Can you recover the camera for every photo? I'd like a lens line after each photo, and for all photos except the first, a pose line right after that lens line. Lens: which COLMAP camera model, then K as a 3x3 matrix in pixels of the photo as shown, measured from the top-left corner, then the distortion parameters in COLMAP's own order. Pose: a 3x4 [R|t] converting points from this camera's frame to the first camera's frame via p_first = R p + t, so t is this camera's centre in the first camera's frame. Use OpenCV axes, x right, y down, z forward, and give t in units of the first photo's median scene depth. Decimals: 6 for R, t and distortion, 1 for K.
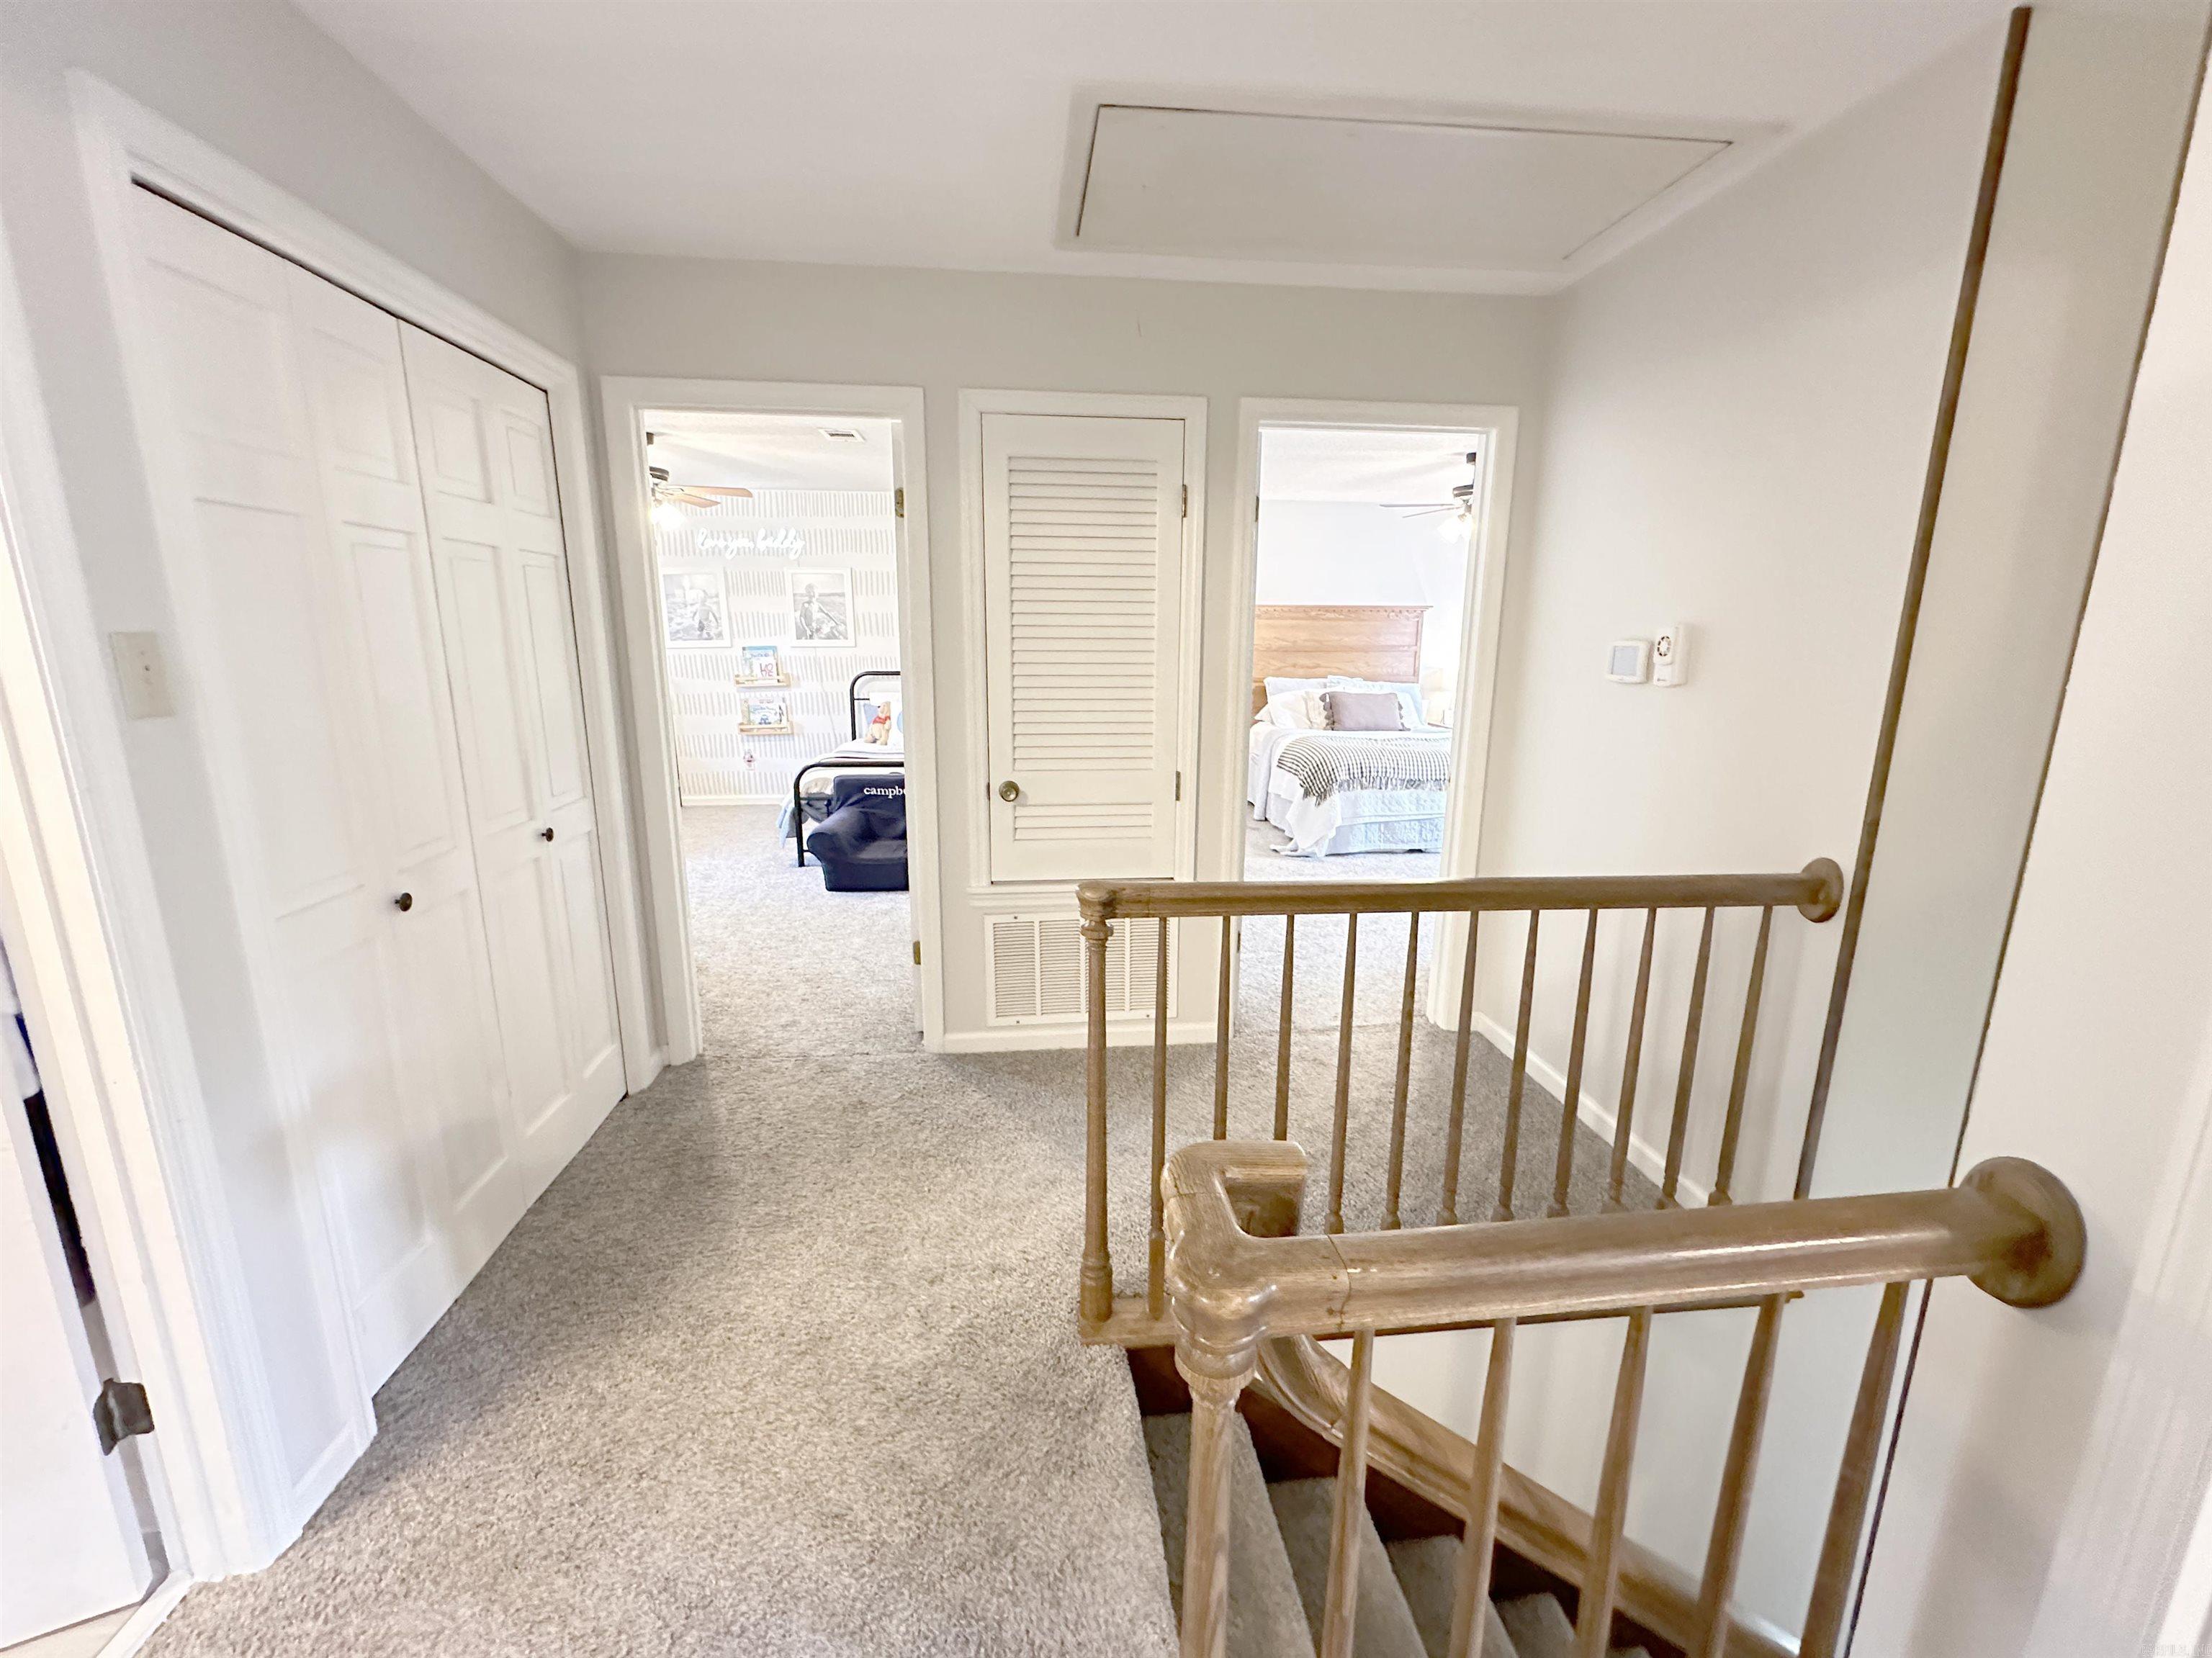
lens RADIAL K [[889.4, 0, 1106.0], [0, 889.4, 829.0], [0, 0, 1]] dist [0.007479, 0.000449]
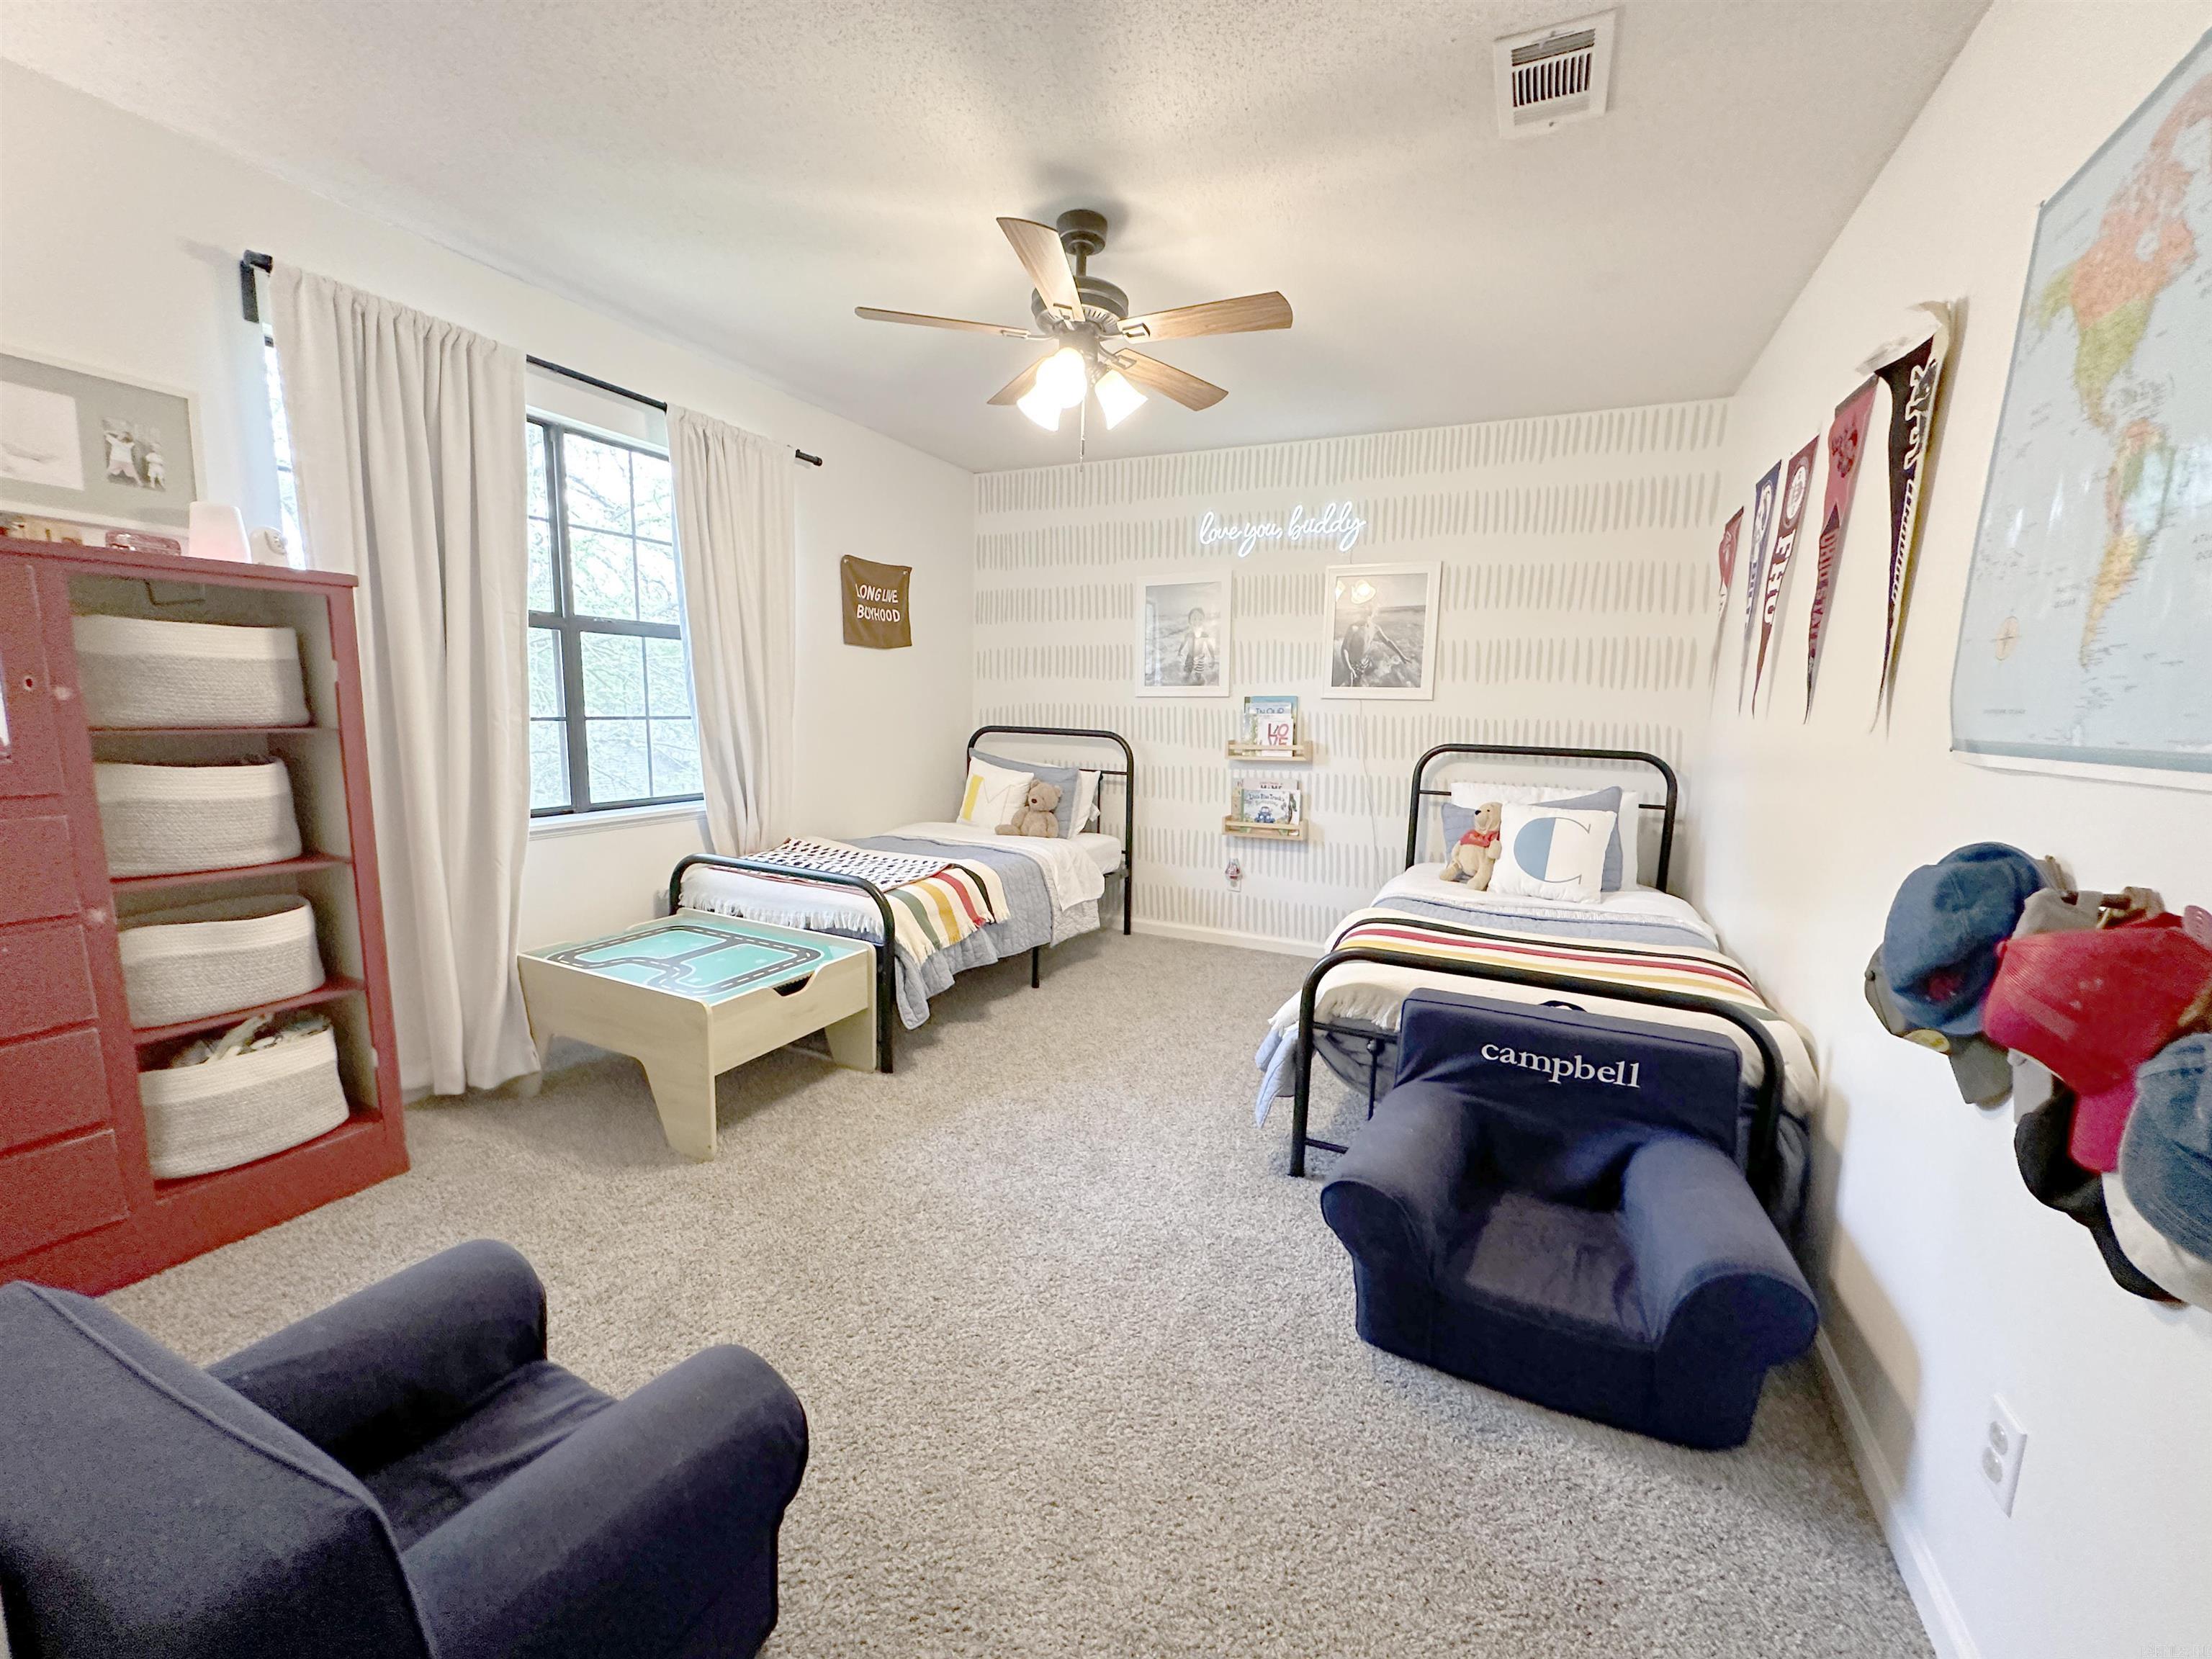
lens RADIAL K [[889.5, 0, 1106.0], [0, 889.5, 829.5], [0, 0, 1]] dist [0.007479, 0.000449]
pose [[0.851328, 0.089399, -0.516960, -0.162086], [-0.131413, 0.990299, -0.045156, -0.072187], [0.507908, 0.106378, 0.854817, 0.430476]]
